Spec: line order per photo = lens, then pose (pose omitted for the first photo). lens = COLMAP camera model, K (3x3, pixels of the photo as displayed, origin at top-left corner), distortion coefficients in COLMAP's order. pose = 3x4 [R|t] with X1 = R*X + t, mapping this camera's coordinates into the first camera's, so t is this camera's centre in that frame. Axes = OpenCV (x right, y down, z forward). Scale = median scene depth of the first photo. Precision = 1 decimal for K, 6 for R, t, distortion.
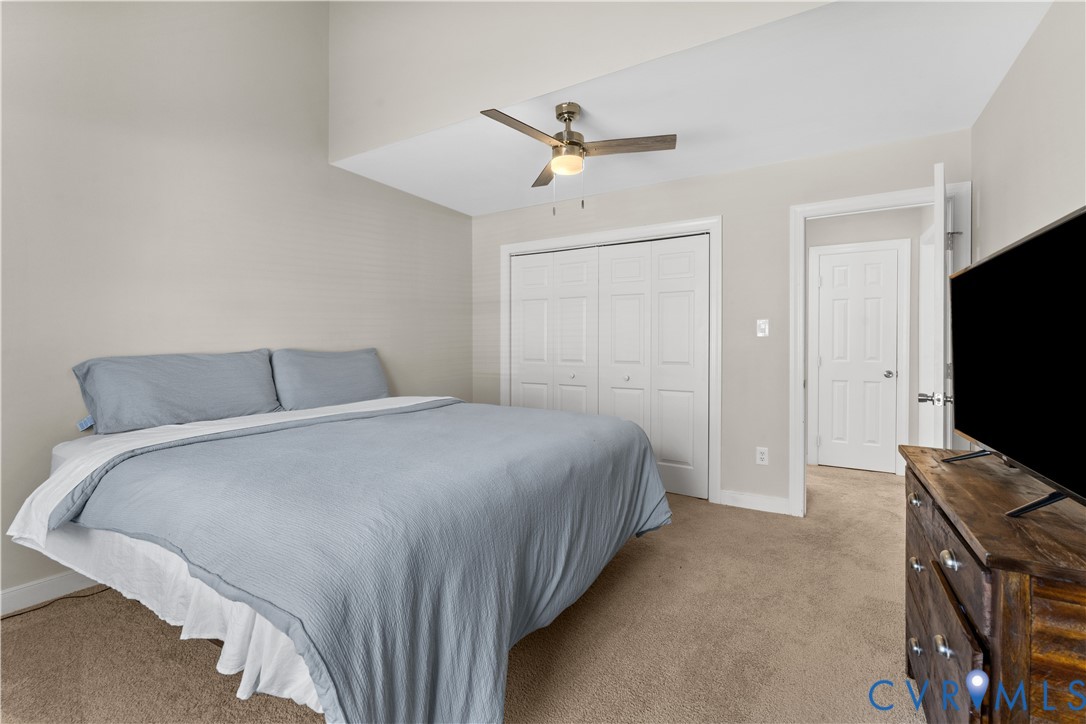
lens RADIAL K [[459.1, 0, 539.7], [0, 459.1, 353.3], [0, 0, 1]] dist [-0.003539, -0.000790]
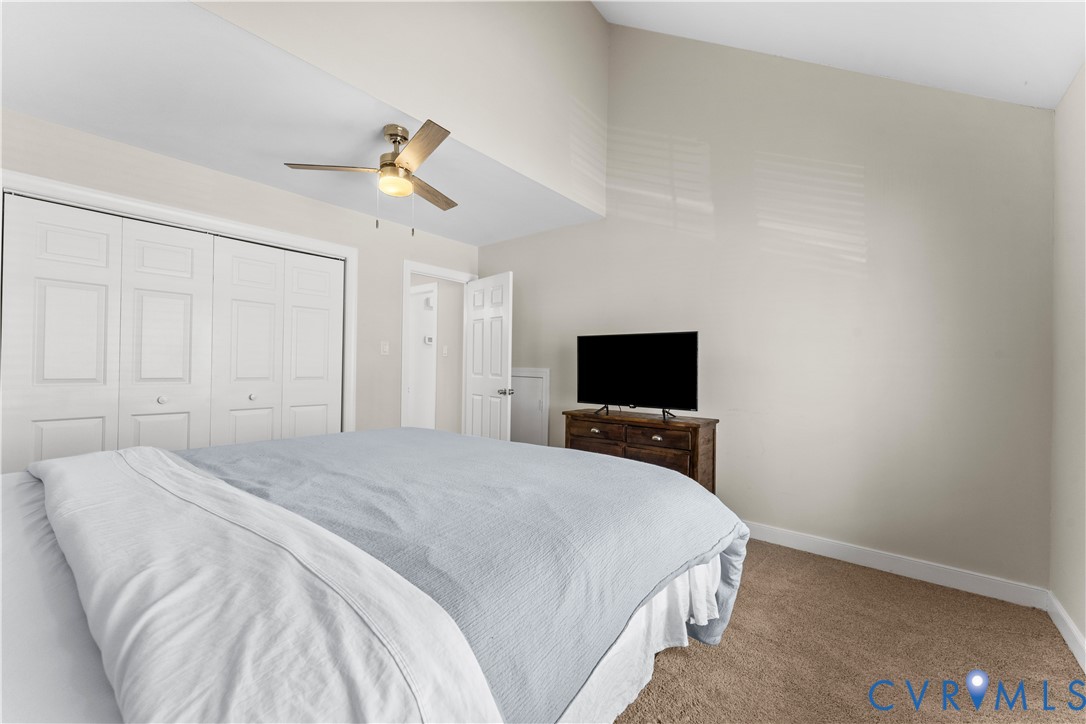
lens RADIAL K [[437.8, 0, 537.9], [0, 437.8, 365.5], [0, 0, 1]] dist [-0.000107, -0.000294]
pose [[0.152265, 0.003851, 0.988332, -0.609462], [-0.001626, 0.999992, -0.003646, -0.004598], [-0.988338, -0.001052, 0.152270, 0.382422]]
